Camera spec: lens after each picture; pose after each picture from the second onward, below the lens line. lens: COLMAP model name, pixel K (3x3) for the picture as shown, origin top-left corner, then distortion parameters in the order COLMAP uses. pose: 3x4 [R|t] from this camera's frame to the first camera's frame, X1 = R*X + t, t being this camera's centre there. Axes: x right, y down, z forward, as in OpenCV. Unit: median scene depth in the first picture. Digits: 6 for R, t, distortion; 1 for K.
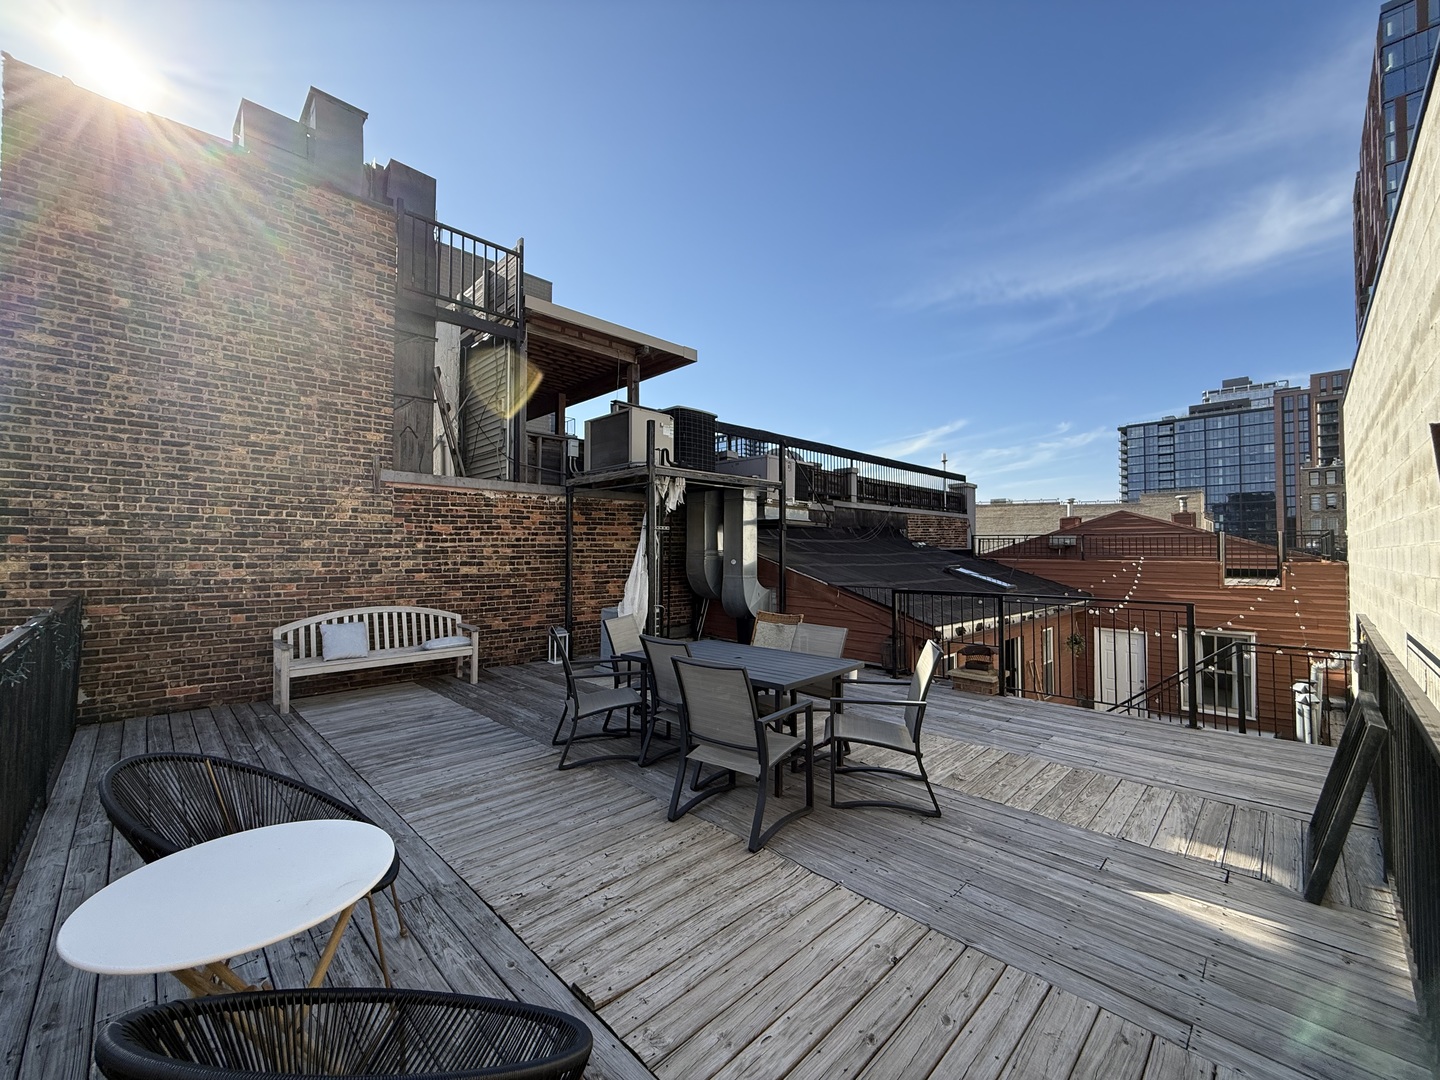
lens RADIAL K [[574.8, 0, 718.1], [0, 574.8, 542.3], [0, 0, 1]] dist [0.000148, -0.000531]
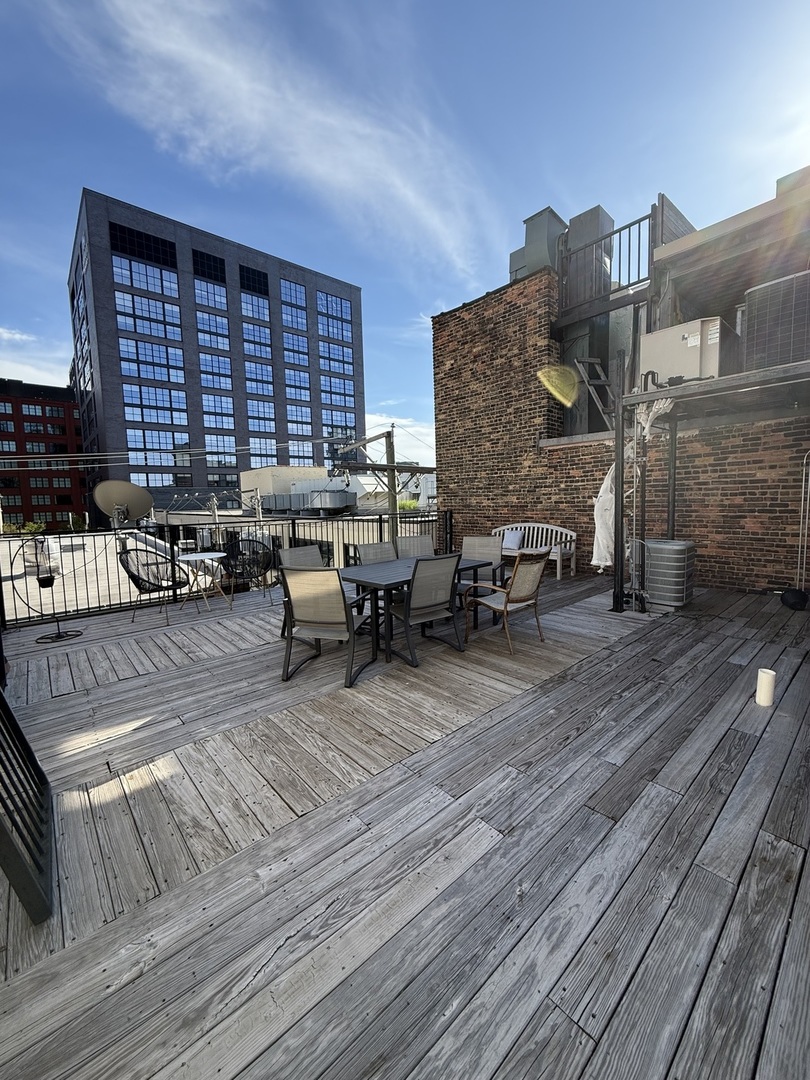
lens RADIAL K [[431.1, 0, 403.1], [0, 431.1, 538.8], [0, 0, 1]] dist [0.000148, -0.000531]
pose [[-0.067932, 0.092773, -0.993367, 0.689006], [0.045294, 0.994927, 0.089821, 0.025363], [0.996661, -0.038892, -0.071790, 0.689683]]
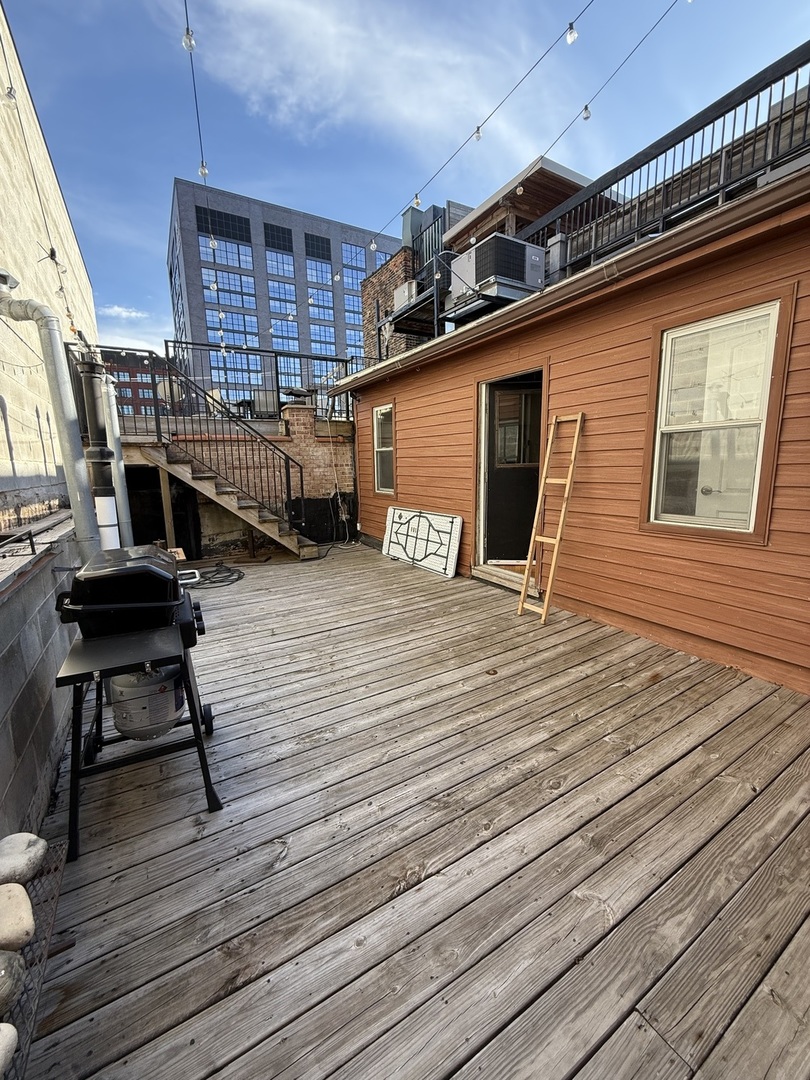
lens RADIAL K [[431.1, 0, 404.2], [0, 431.1, 535.5], [0, 0, 1]] dist [0.000148, -0.000531]
pose [[-0.247357, 0.162861, -0.955139, 0.987253], [0.045217, 0.986639, 0.156522, 0.162045], [0.967869, -0.004472, -0.251416, 1.021953]]
